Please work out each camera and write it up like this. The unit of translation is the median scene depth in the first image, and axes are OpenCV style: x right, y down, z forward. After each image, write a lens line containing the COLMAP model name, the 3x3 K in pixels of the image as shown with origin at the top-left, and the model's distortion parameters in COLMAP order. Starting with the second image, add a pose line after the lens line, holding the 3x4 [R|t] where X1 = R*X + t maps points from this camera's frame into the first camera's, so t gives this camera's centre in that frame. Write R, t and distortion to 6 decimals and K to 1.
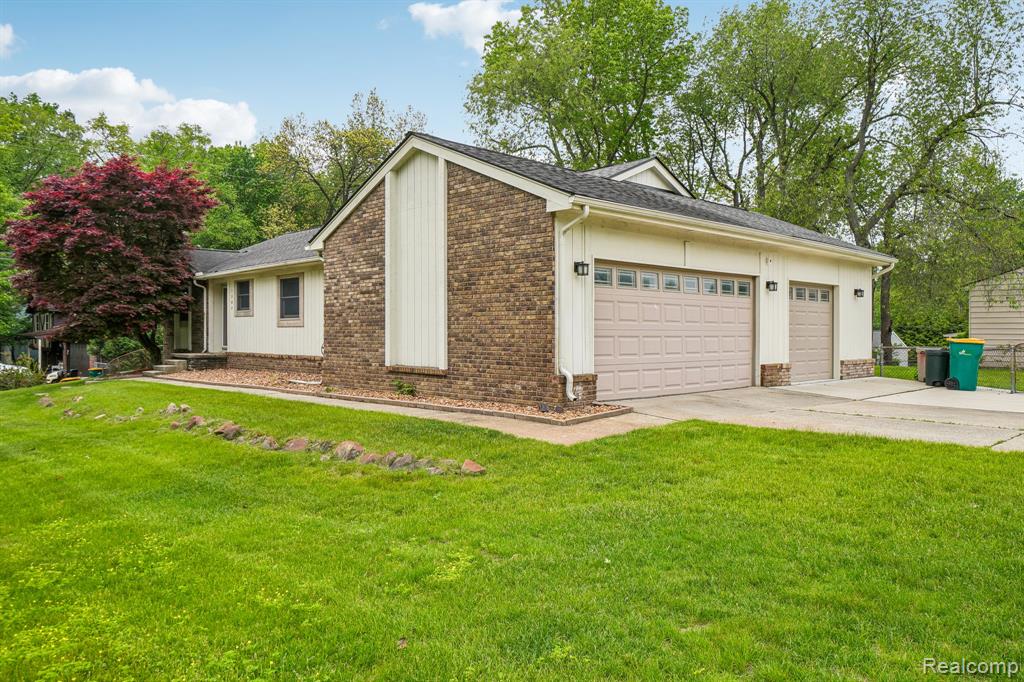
lens RADIAL K [[712.7, 0, 512.0], [0, 712.7, 341.0], [0, 0, 1]] dist [-0.003004, -0.000118]
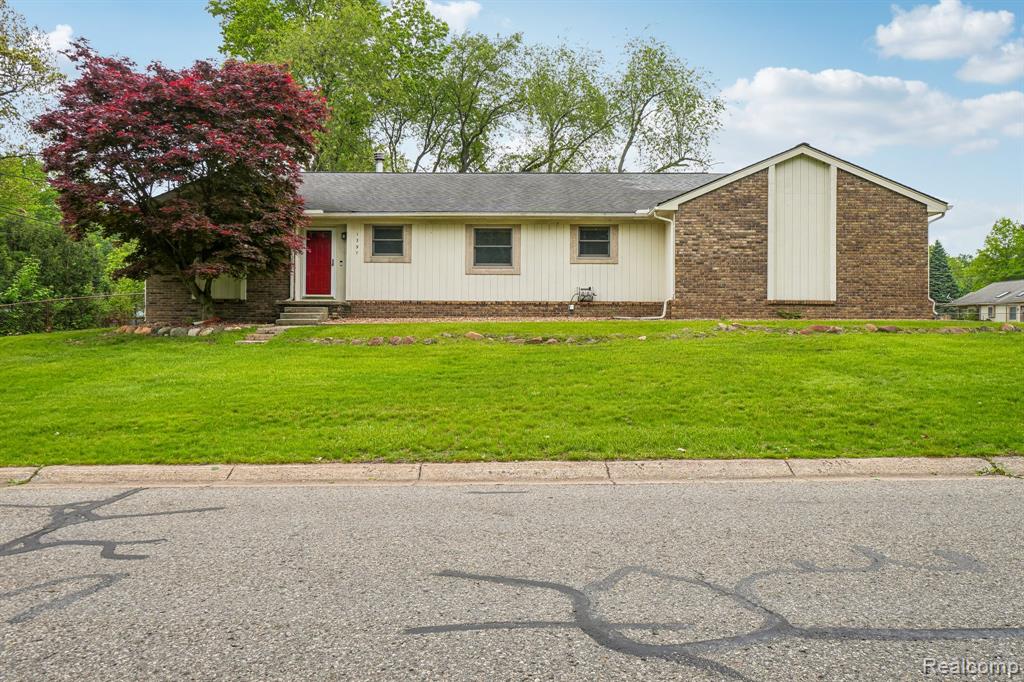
lens RADIAL K [[728.1, 0, 509.1], [0, 728.1, 322.8], [0, 0, 1]] dist [0.003566, 0.000122]
pose [[0.710648, 0.009156, 0.703488, -1.574679], [0.001911, 0.999887, -0.014944, 0.101145], [-0.703545, 0.011965, 0.710550, 0.332872]]
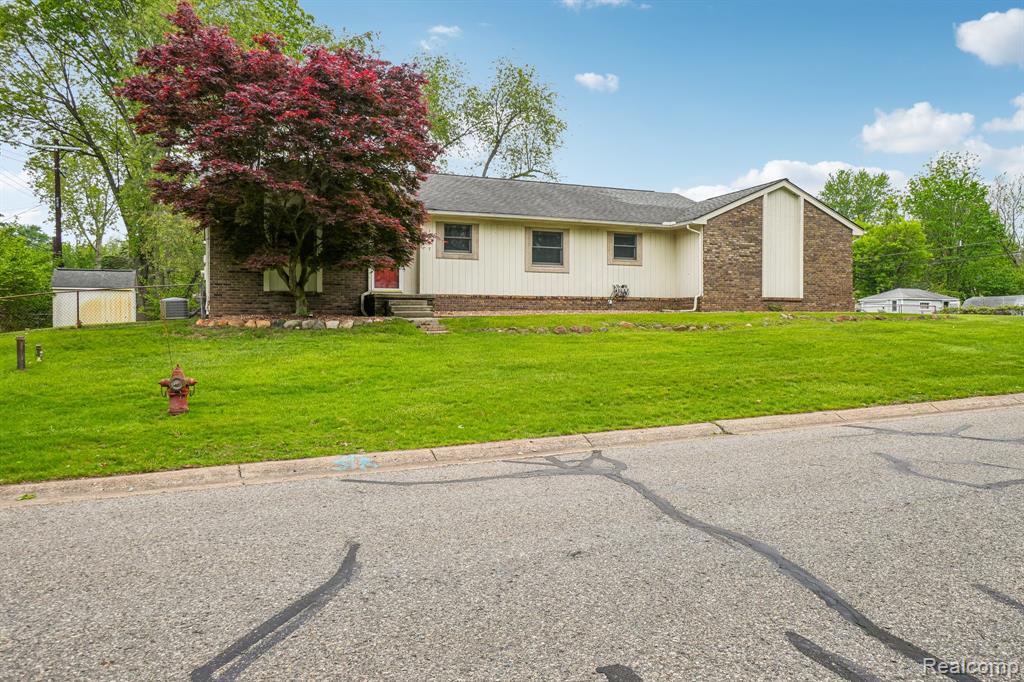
lens RADIAL K [[712.7, 0, 512.0], [0, 712.7, 341.0], [0, 0, 1]] dist [-0.003004, -0.000118]
pose [[0.367205, -0.021412, 0.929893, -2.156540], [0.011528, 0.999763, 0.018469, 0.107320], [-0.930069, 0.003938, 0.367365, 0.931709]]
